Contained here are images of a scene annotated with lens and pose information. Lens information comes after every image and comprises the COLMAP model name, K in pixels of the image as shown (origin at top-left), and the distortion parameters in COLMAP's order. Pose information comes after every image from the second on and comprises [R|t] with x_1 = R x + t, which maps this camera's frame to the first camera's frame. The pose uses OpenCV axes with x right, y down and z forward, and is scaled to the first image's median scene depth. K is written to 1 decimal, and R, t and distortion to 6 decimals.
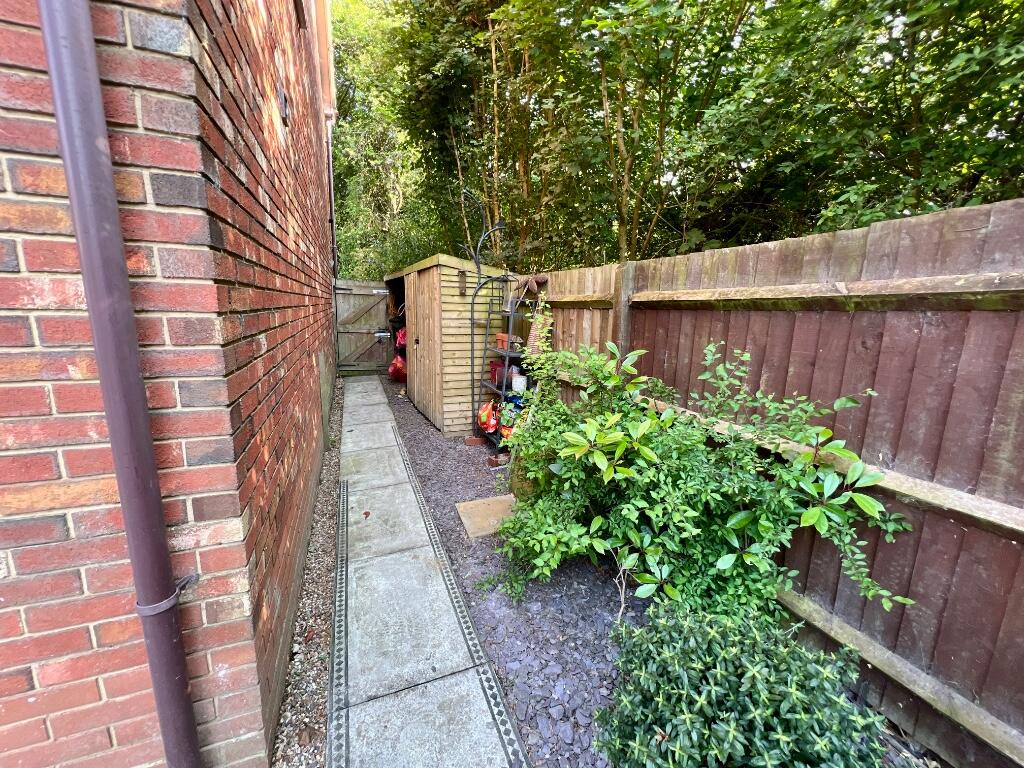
lens RADIAL K [[410.9, 0, 513.0], [0, 410.9, 383.1], [0, 0, 1]] dist [-0.002029, -0.000193]
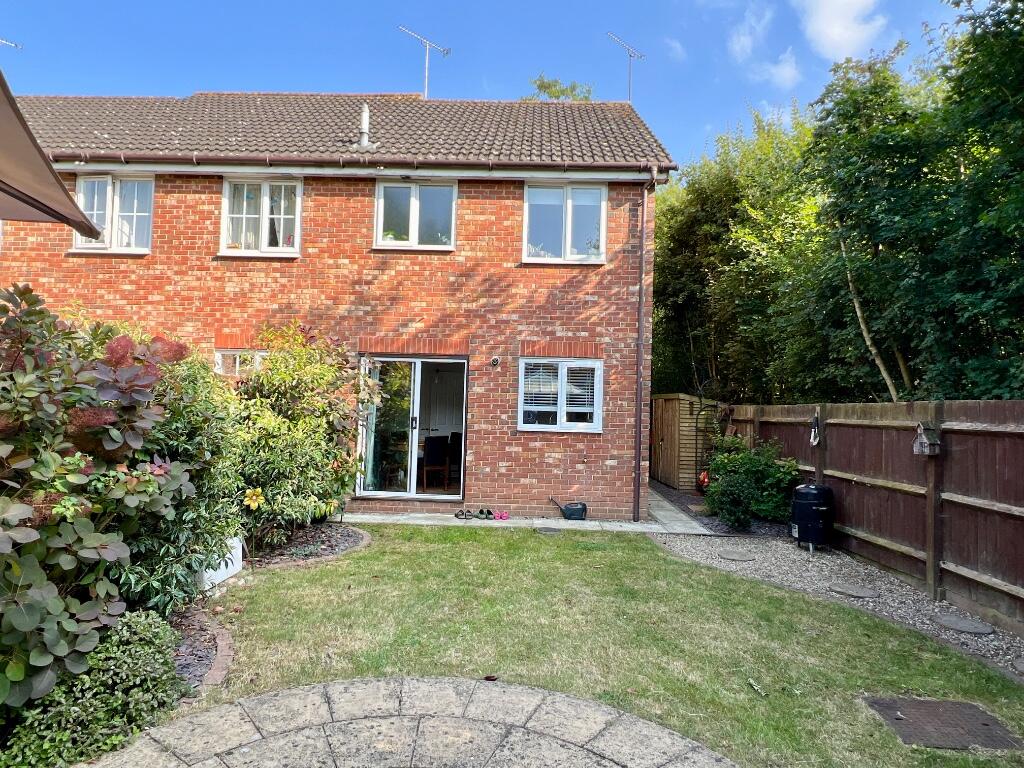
lens RADIAL K [[600.5, 0, 514.4], [0, 600.5, 381.8], [0, 0, 1]] dist [-0.002415, -0.000211]
pose [[0.919628, -0.008215, -0.392705, 0.216348], [-0.082461, 0.973463, -0.213471, 0.300680], [0.384038, 0.228697, 0.894546, -1.837169]]
